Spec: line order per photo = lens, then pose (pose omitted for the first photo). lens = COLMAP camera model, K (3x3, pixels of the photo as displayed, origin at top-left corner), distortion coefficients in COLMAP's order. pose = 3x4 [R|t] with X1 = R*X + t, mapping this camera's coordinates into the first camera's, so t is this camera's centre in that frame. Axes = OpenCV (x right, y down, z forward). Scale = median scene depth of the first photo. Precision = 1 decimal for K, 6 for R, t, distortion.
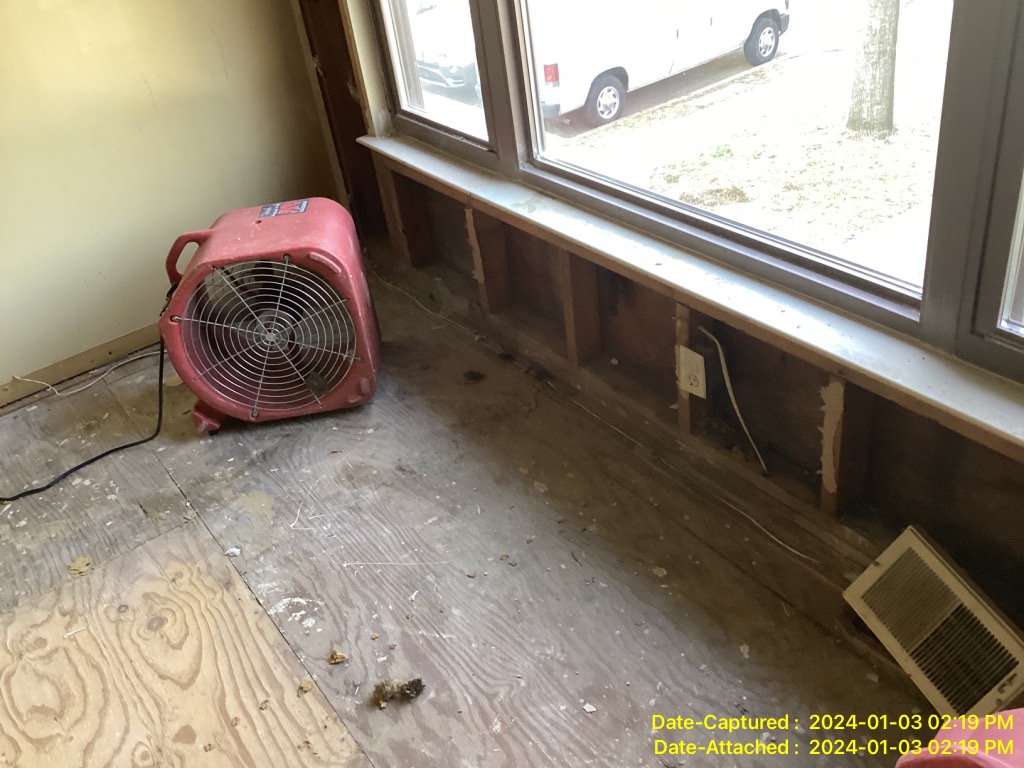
lens RADIAL K [[922.5, 0, 516.4], [0, 922.5, 383.0], [0, 0, 1]] dist [0.123909, -0.239649]
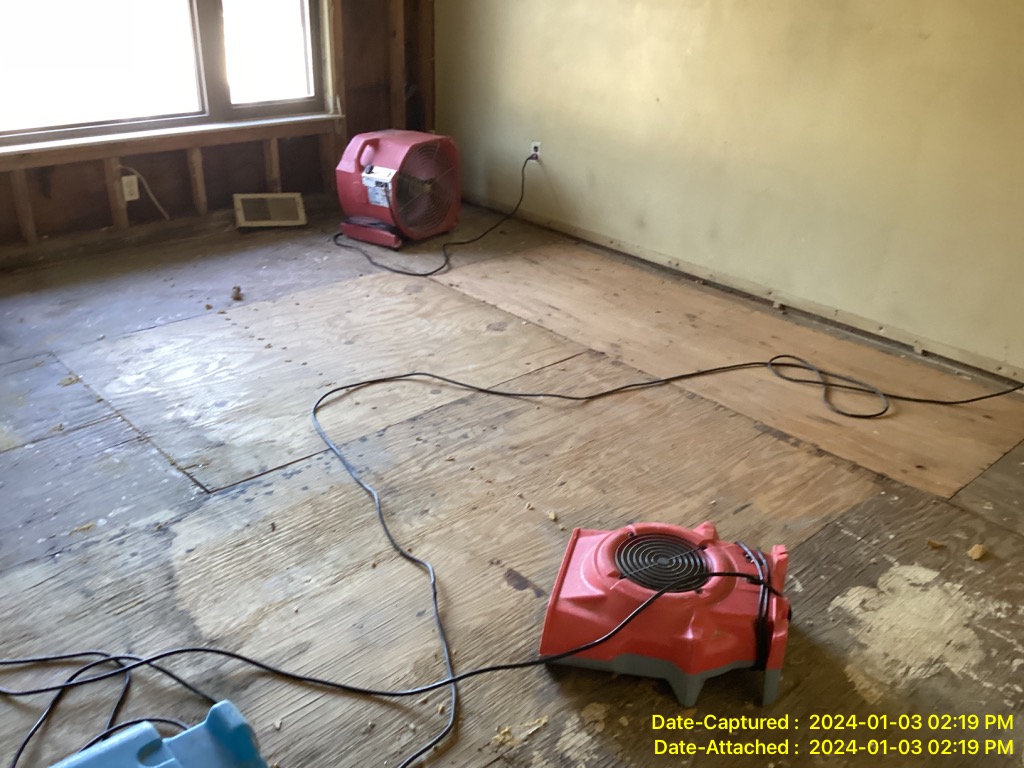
lens RADIAL K [[922.5, 0, 516.4], [0, 922.5, 383.0], [0, 0, 1]] dist [0.123909, -0.239649]
pose [[-0.133738, -0.313814, 0.940018, -2.145506], [0.544163, 0.769497, 0.334307, 0.098702], [-0.828251, 0.556233, 0.067855, 0.366173]]
